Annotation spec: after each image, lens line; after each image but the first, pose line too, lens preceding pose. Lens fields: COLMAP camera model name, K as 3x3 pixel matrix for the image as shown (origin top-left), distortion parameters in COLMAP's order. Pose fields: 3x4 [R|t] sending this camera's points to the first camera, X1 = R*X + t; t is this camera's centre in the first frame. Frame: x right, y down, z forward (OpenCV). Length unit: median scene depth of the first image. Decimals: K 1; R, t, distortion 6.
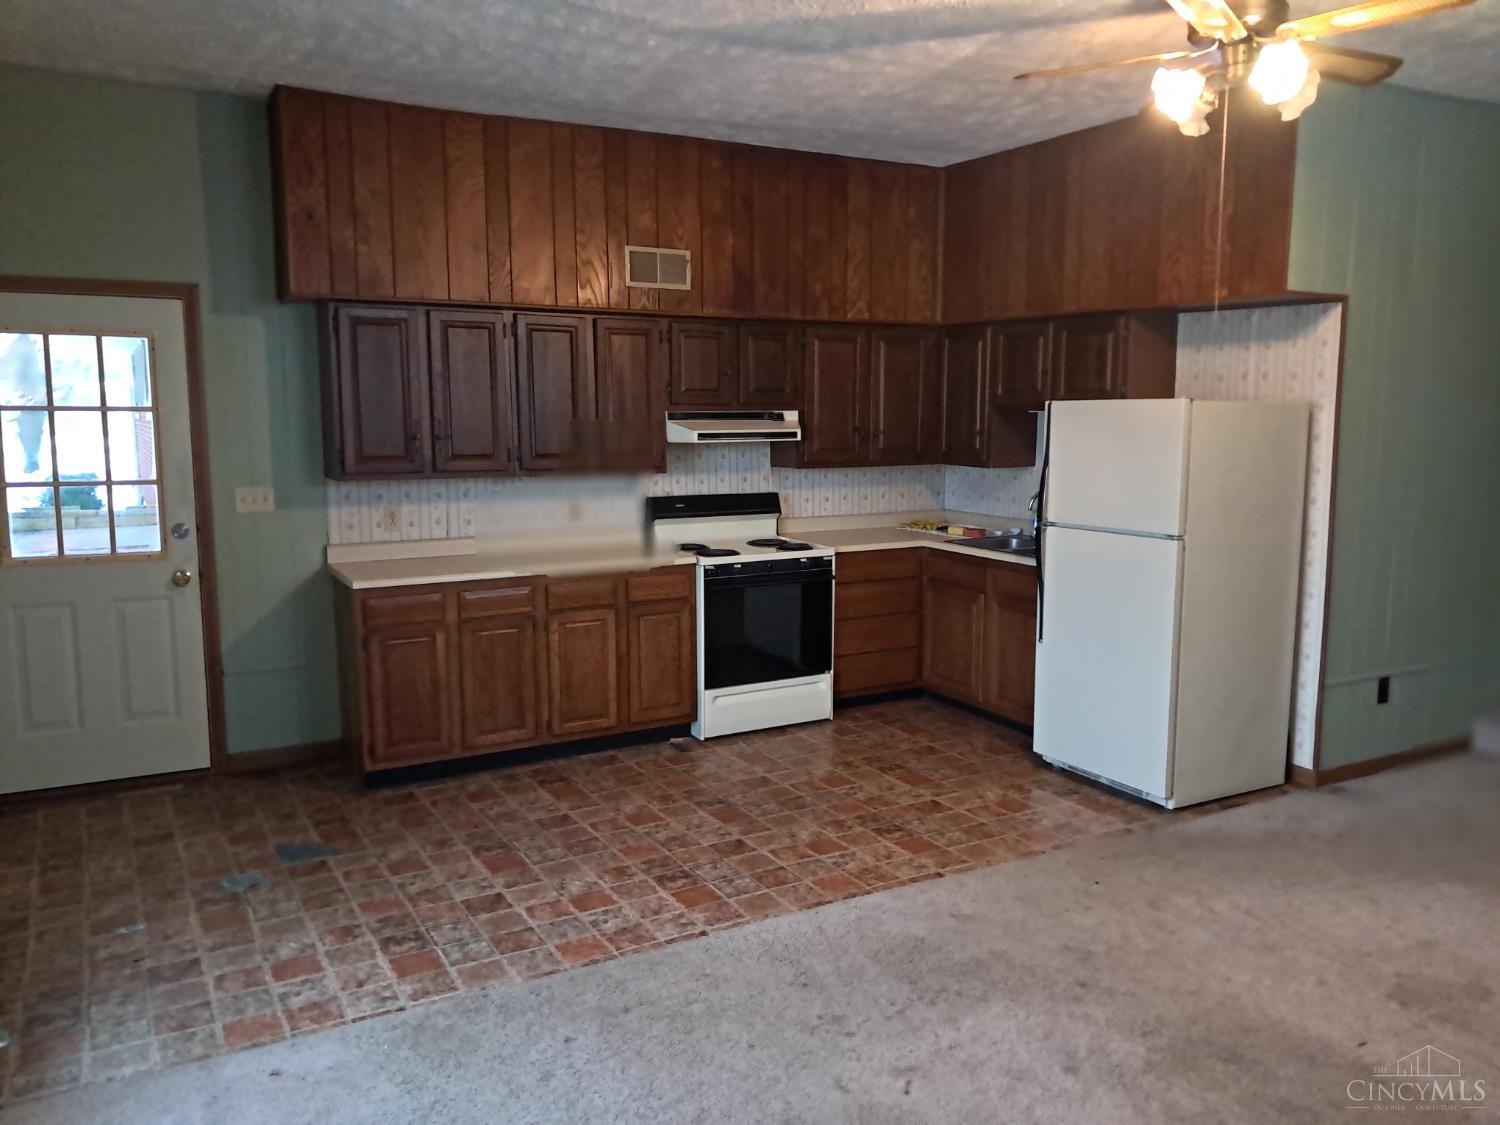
lens RADIAL K [[1183.4, 0, 783.6], [0, 1183.4, 560.8], [0, 0, 1]] dist [0.032408, -0.056887]
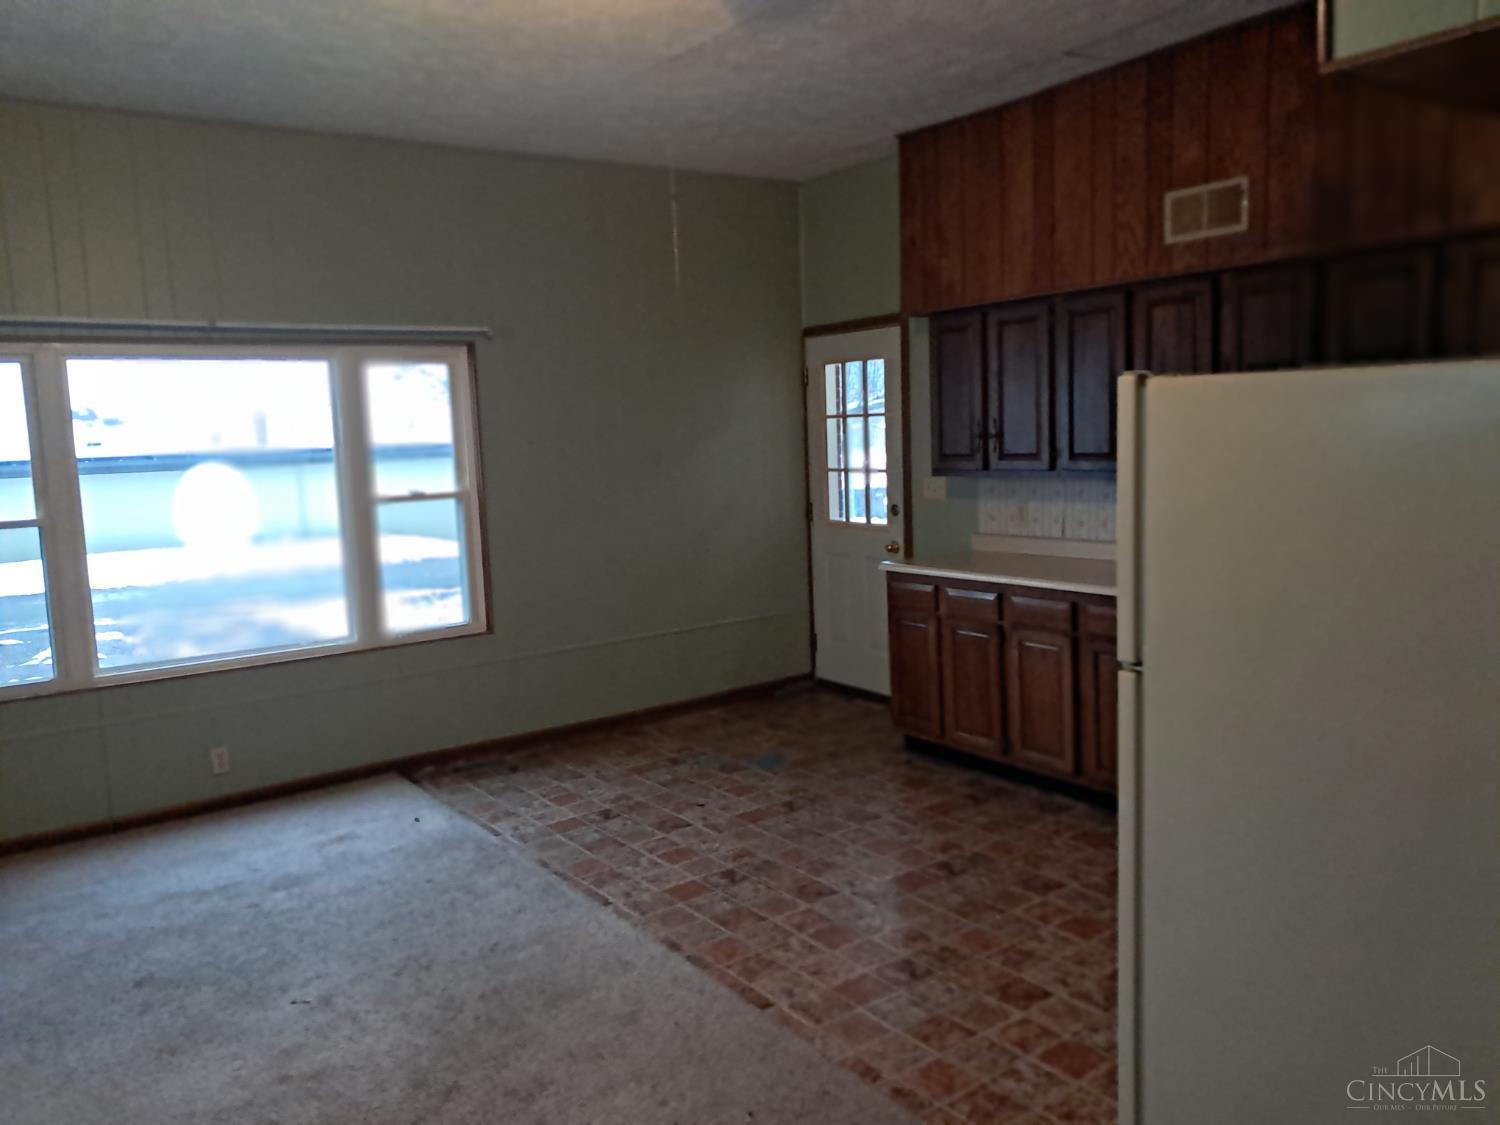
lens RADIAL K [[1183.4, 0, 783.6], [0, 1183.4, 560.8], [0, 0, 1]] dist [0.032408, -0.056887]
pose [[0.089500, 0.110963, -0.989786, 0.916444], [-0.082333, 0.991198, 0.103676, -0.115008], [0.992578, 0.072213, 0.097848, 0.951004]]
